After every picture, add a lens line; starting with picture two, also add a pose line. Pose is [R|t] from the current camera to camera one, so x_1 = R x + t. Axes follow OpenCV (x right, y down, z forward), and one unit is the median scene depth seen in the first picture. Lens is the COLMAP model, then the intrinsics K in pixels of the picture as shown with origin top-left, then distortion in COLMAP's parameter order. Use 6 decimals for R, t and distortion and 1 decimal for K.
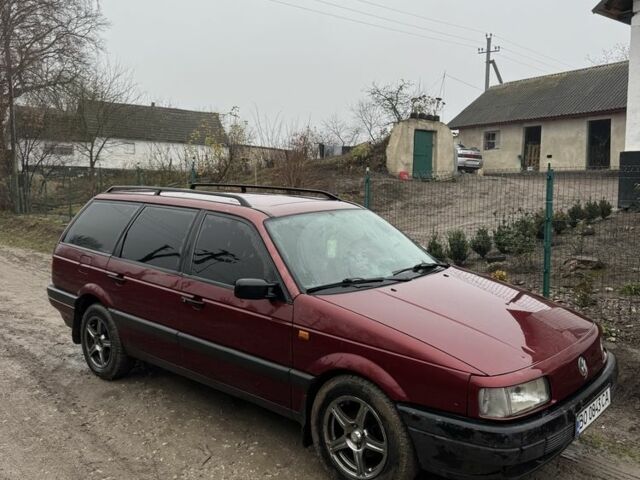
lens RADIAL K [[574.0, 0, 320.0], [0, 574.0, 240.0], [0, 0, 1]] dist [0.063296, -0.000752]
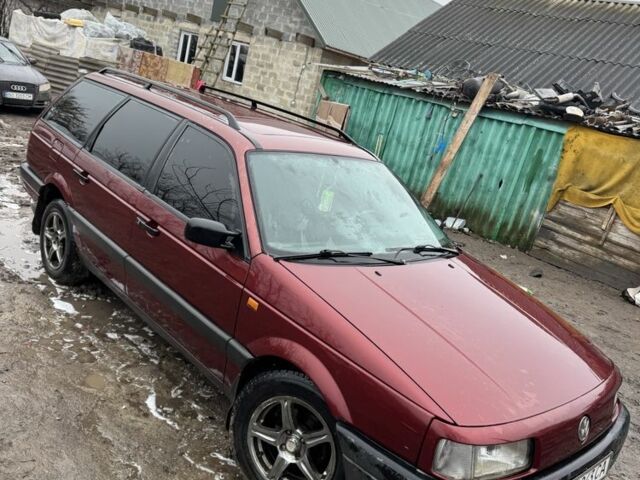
lens RADIAL K [[574.0, 0, 320.0], [0, 574.0, 240.0], [0, 0, 1]] dist [0.063296, -0.000752]
pose [[0.972039, 0.230848, -0.043007, 0.072979], [-0.223240, 0.965277, 0.135664, -0.050033], [0.072831, -0.122270, 0.989821, 0.203920]]
